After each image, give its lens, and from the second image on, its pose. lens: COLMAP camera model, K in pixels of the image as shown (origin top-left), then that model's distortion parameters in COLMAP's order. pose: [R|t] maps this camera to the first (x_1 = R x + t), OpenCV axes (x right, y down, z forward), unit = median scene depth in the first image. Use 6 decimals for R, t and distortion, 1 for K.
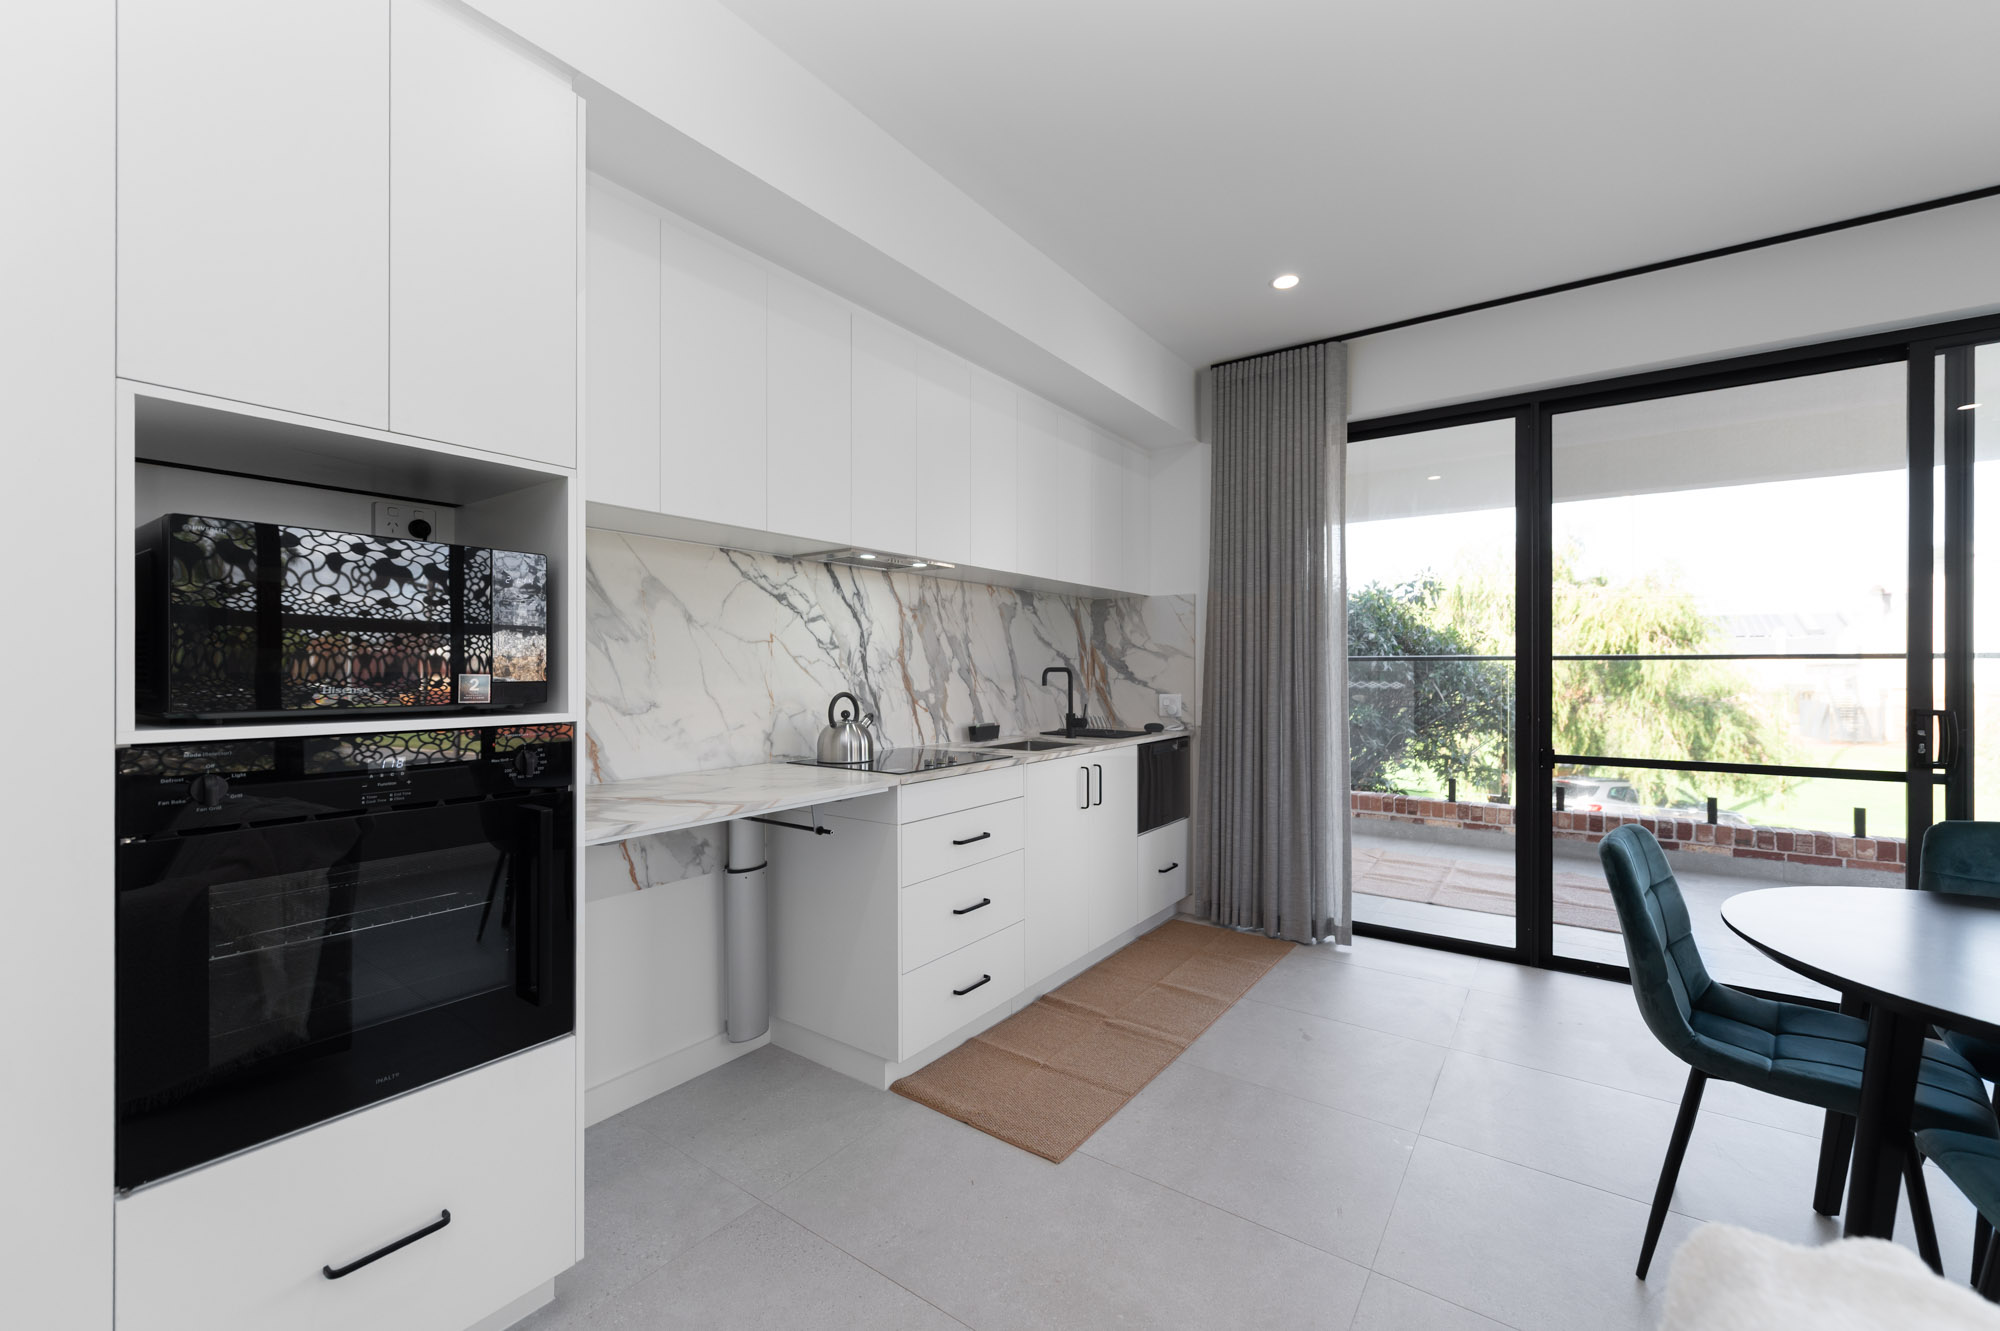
lens RADIAL K [[811.0, 0, 994.3], [0, 811.0, 670.1], [0, 0, 1]] dist [0.006641, -0.001967]
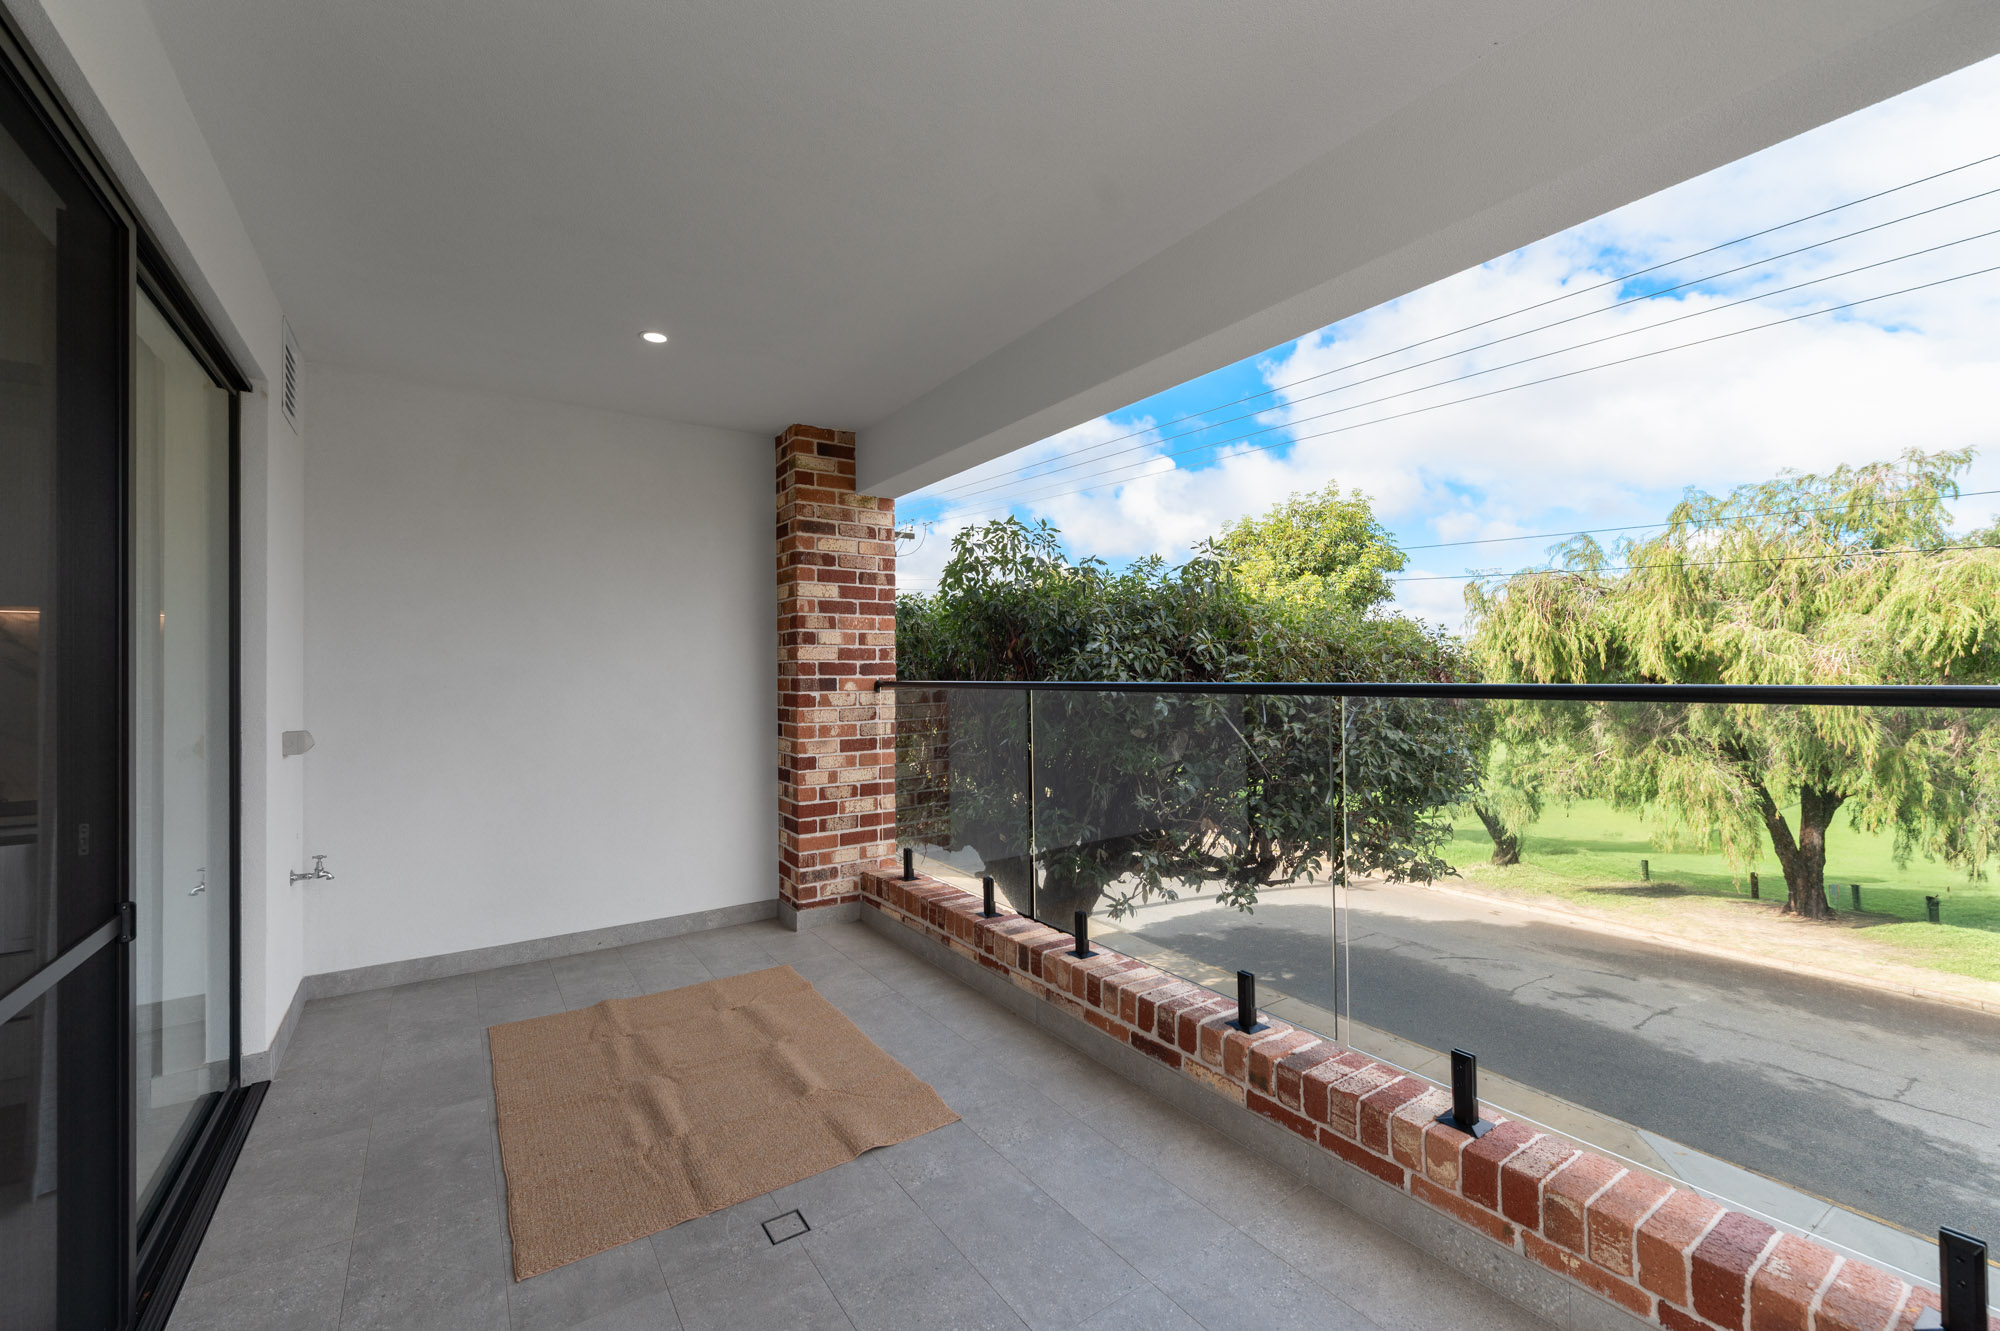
lens RADIAL K [[811.0, 0, 992.8], [0, 811.0, 657.3], [0, 0, 1]] dist [0.006641, -0.001967]
pose [[0.937204, -0.011507, -0.348593, 1.368898], [0.004940, 0.999793, -0.019722, -0.042886], [0.348748, 0.016761, 0.937067, 0.715849]]
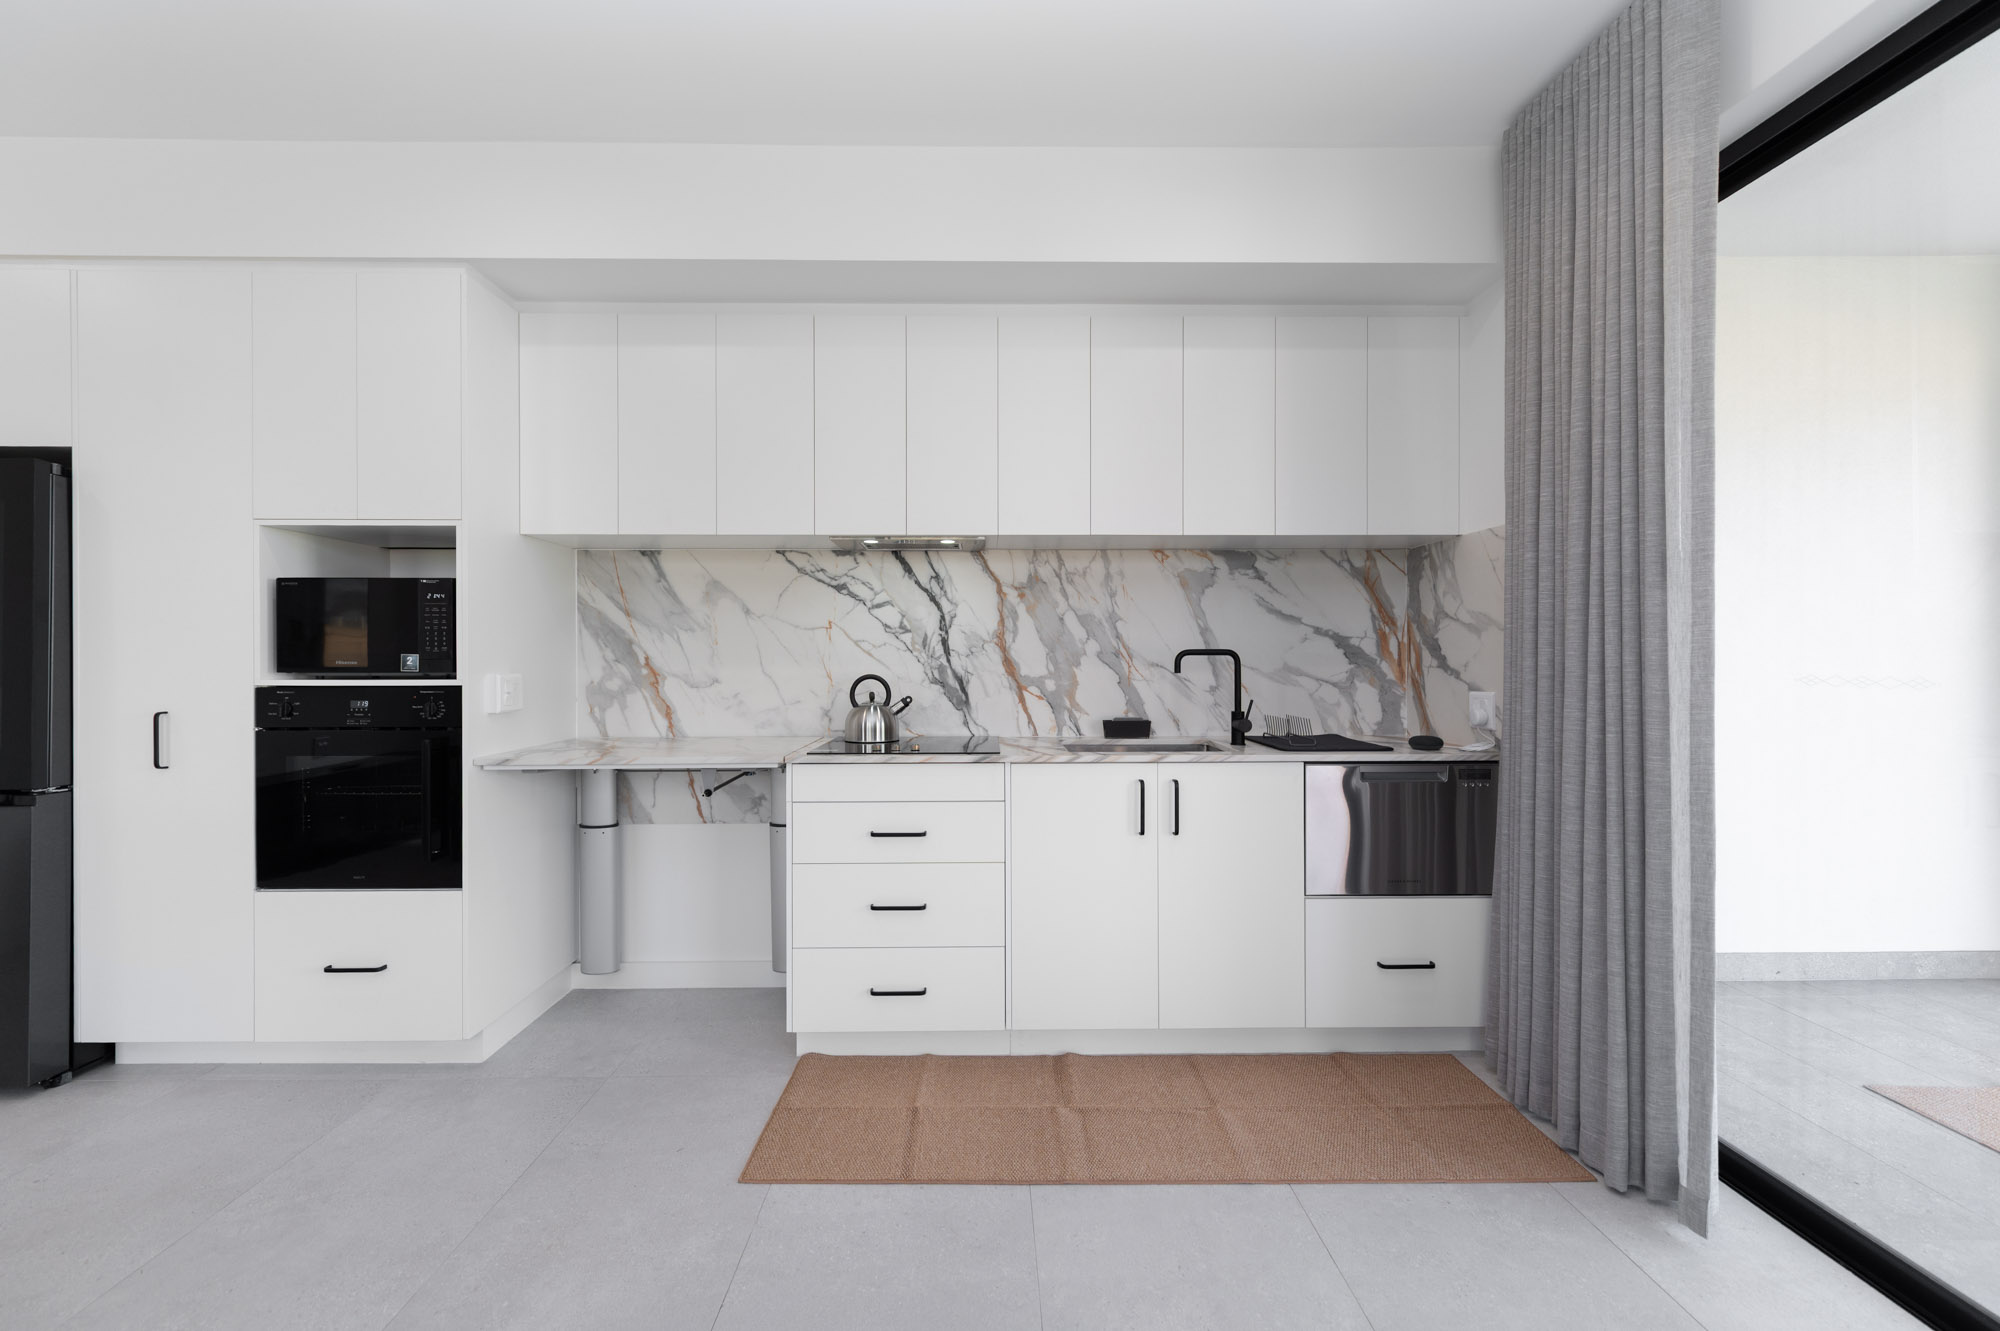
lens RADIAL K [[811.0, 0, 987.4], [0, 811.0, 659.5], [0, 0, 1]] dist [0.006641, -0.001967]
pose [[0.591148, -0.000300, -0.806563, 0.607621], [-0.000232, 1.000000, -0.000541, 0.007075], [0.806563, 0.000507, 0.591147, 0.416091]]
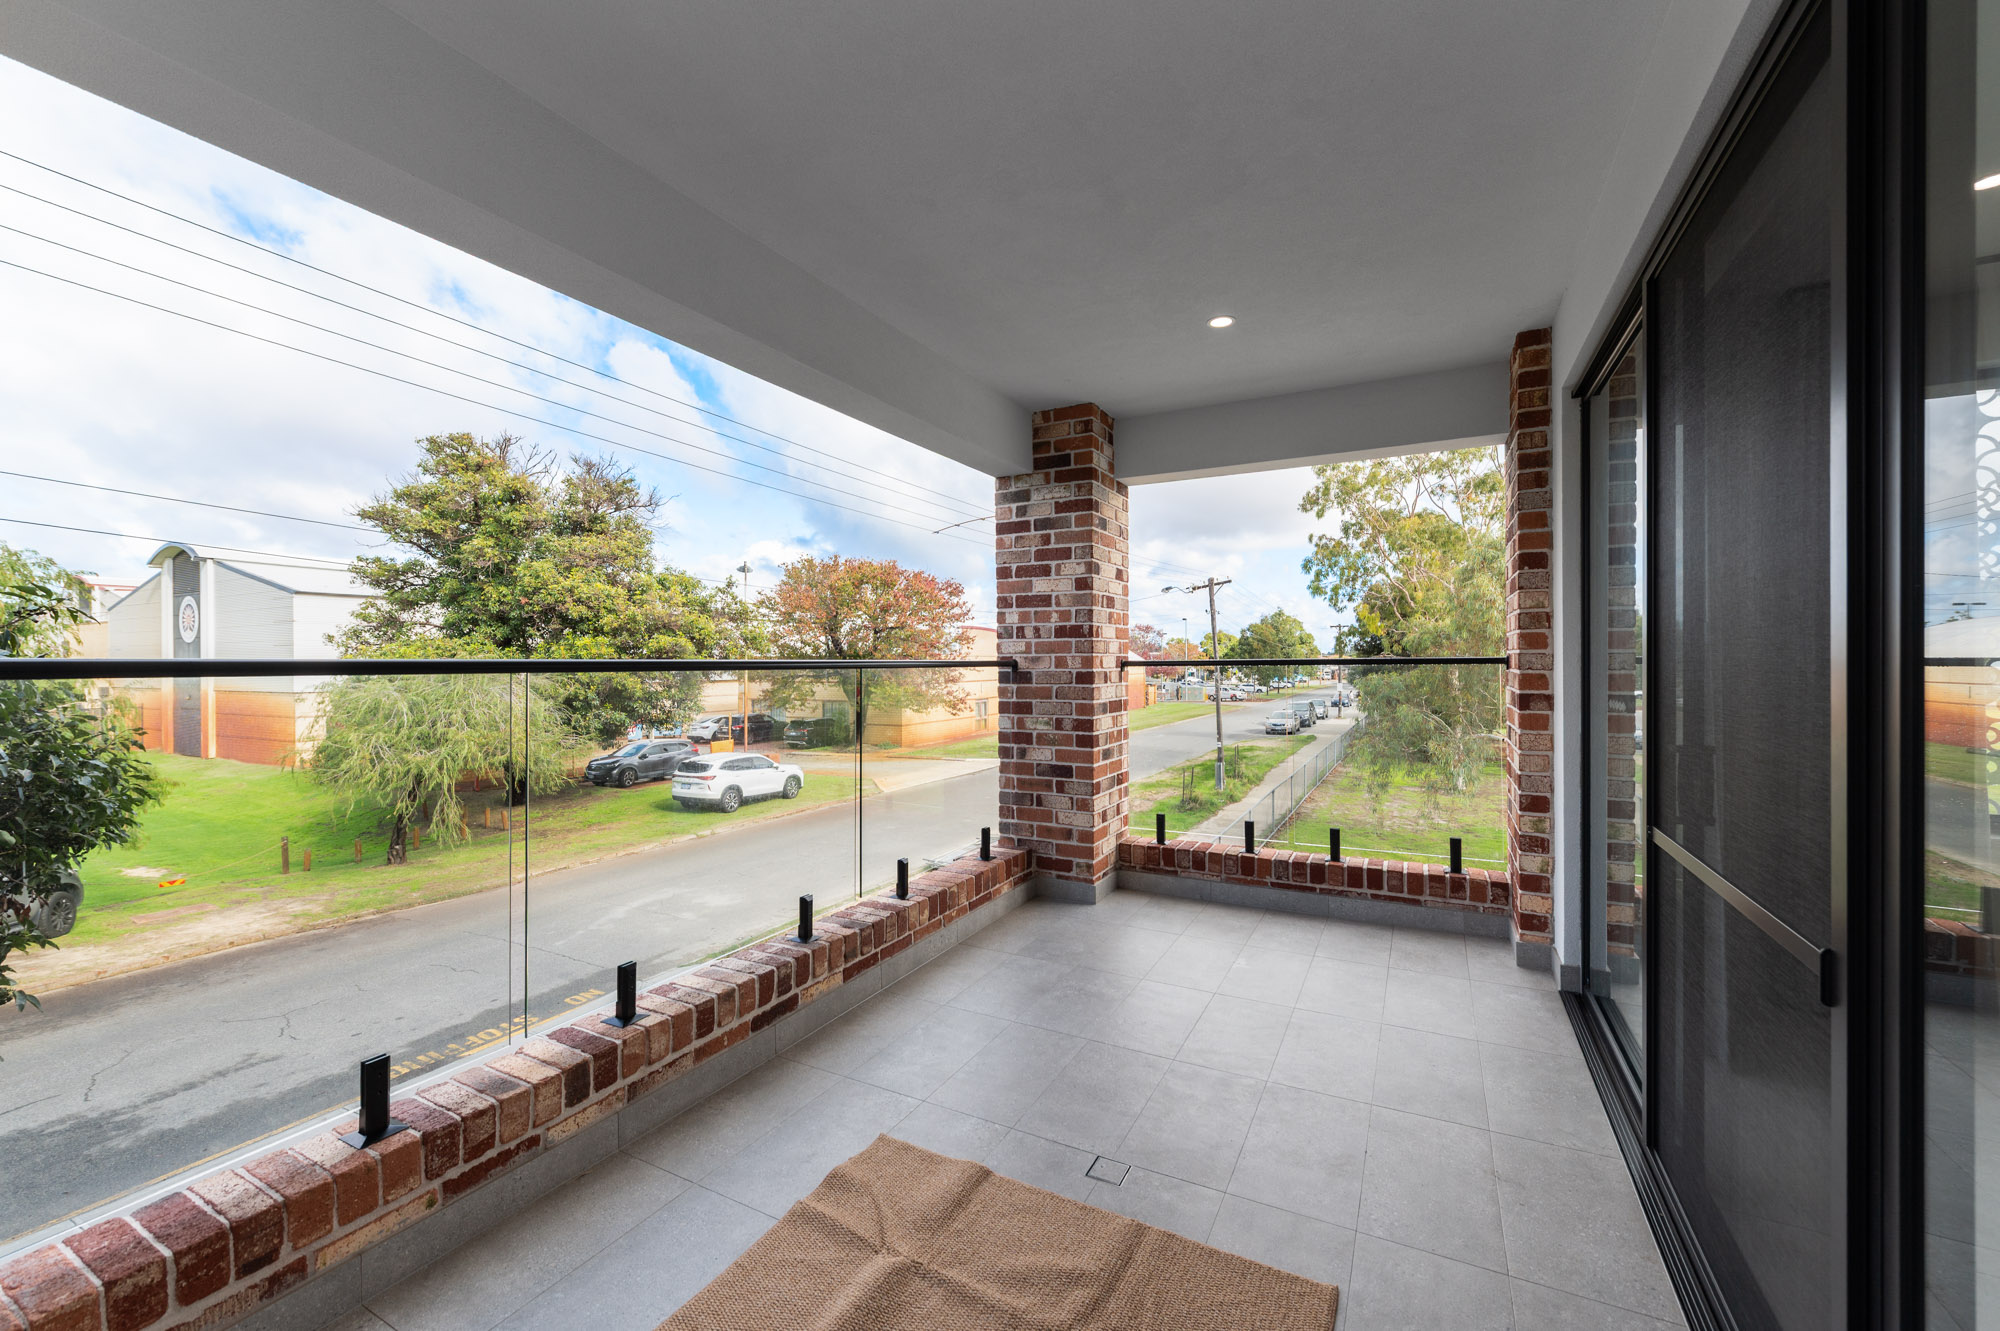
lens RADIAL K [[811.0, 0, 1003.5], [0, 811.0, 662.8], [0, 0, 1]] dist [0.006641, -0.001967]
pose [[-0.132482, -0.000686, 0.991185, 0.396640], [0.005614, 0.999983, 0.001442, -0.025769], [-0.991169, 0.005755, -0.132476, 1.401121]]
